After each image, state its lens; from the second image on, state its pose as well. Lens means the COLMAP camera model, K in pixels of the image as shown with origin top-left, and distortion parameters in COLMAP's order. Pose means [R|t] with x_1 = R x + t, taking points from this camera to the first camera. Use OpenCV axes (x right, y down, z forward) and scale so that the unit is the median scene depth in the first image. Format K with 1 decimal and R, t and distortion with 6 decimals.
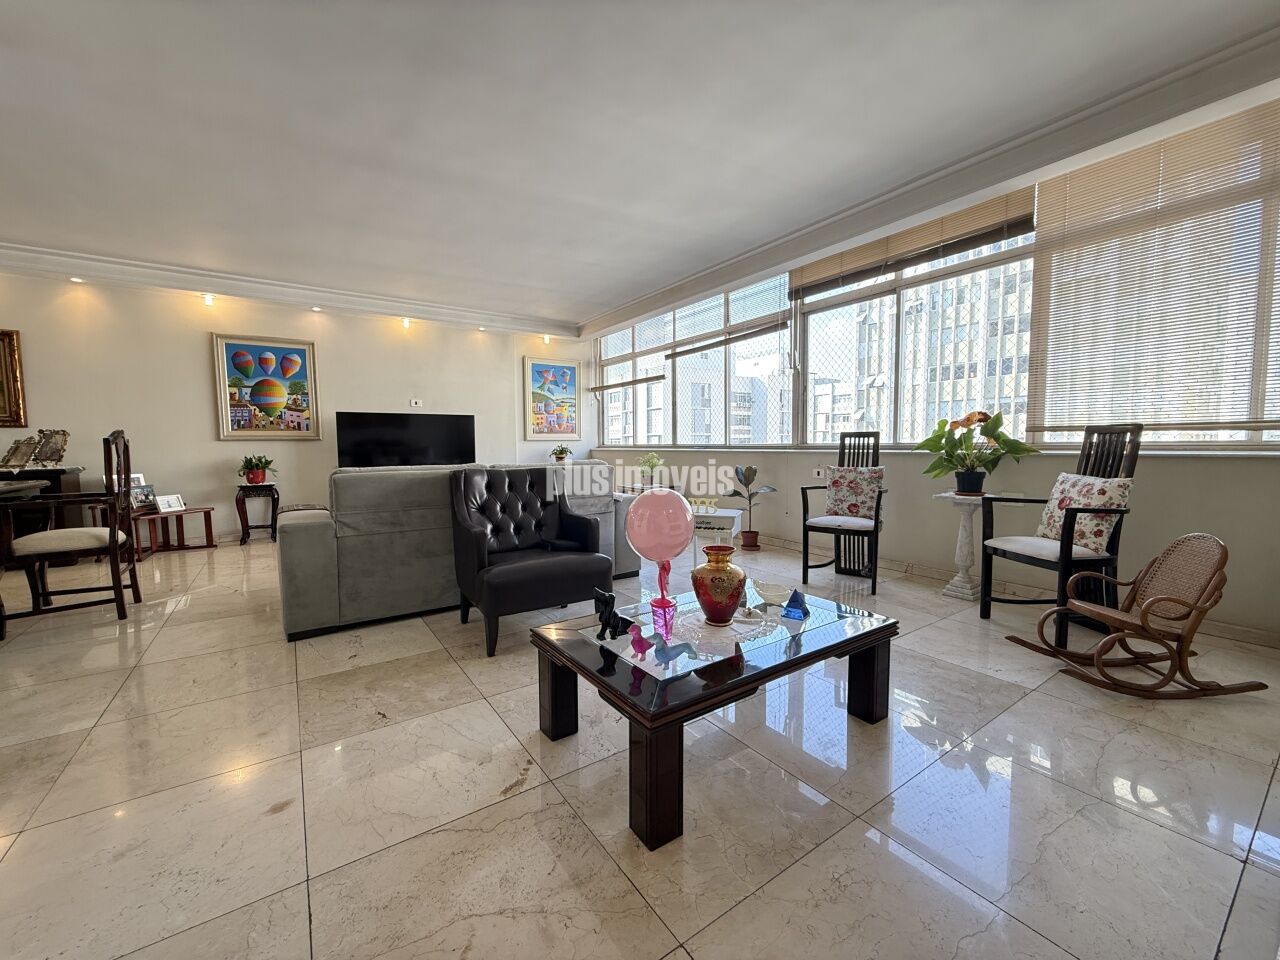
lens RADIAL K [[513.7, 0, 640.2], [0, 513.7, 481.6], [0, 0, 1]] dist [-0.000582, 0.000777]
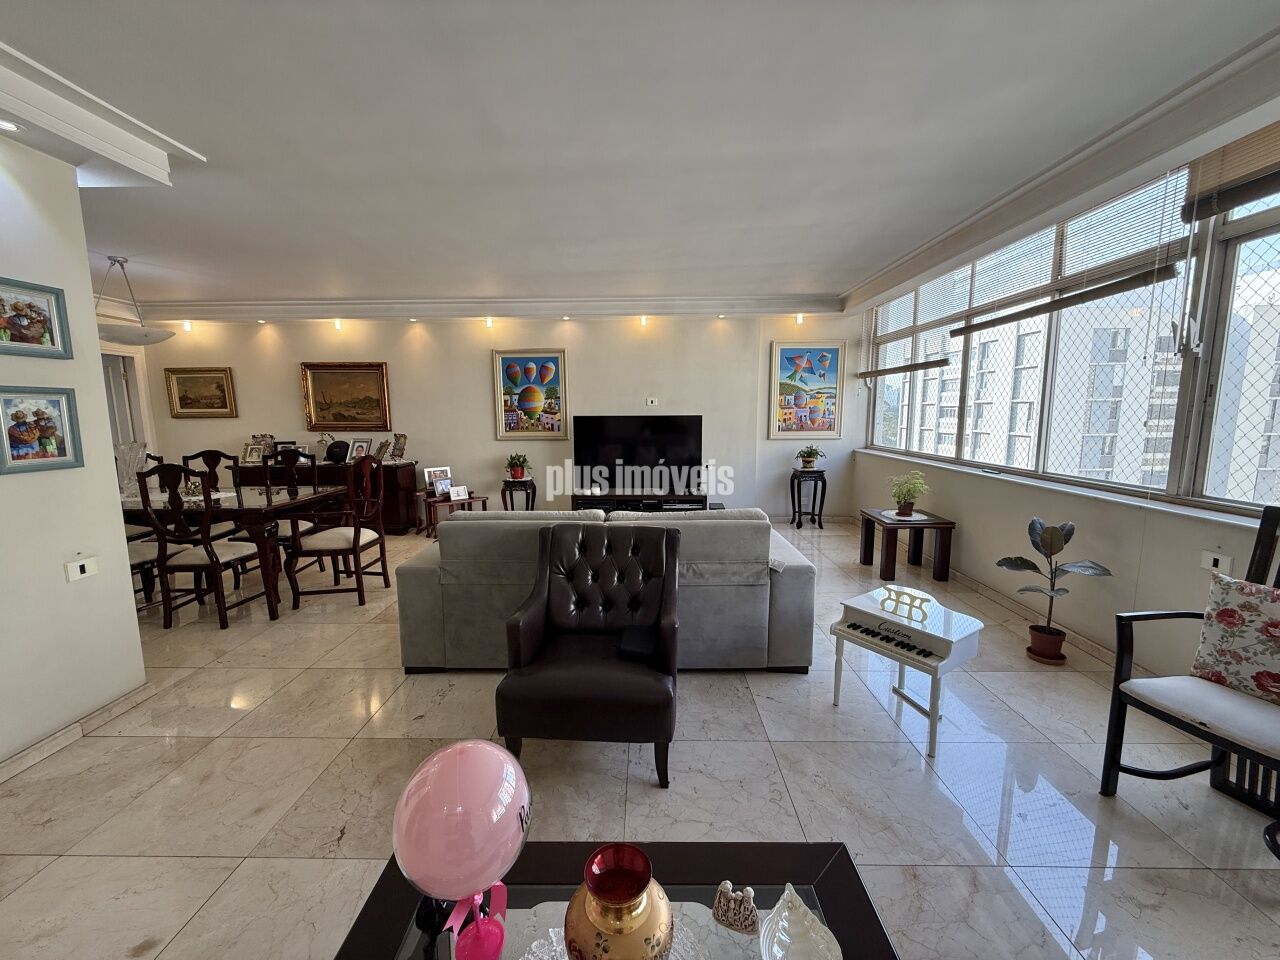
lens RADIAL K [[513.7, 0, 636.1], [0, 513.7, 479.6], [0, 0, 1]] dist [-0.000582, 0.000777]
pose [[0.809297, 0.081754, -0.581683, 0.140139], [-0.042734, 0.995838, 0.080505, -0.094366], [0.585843, -0.040295, 0.809422, 0.205863]]
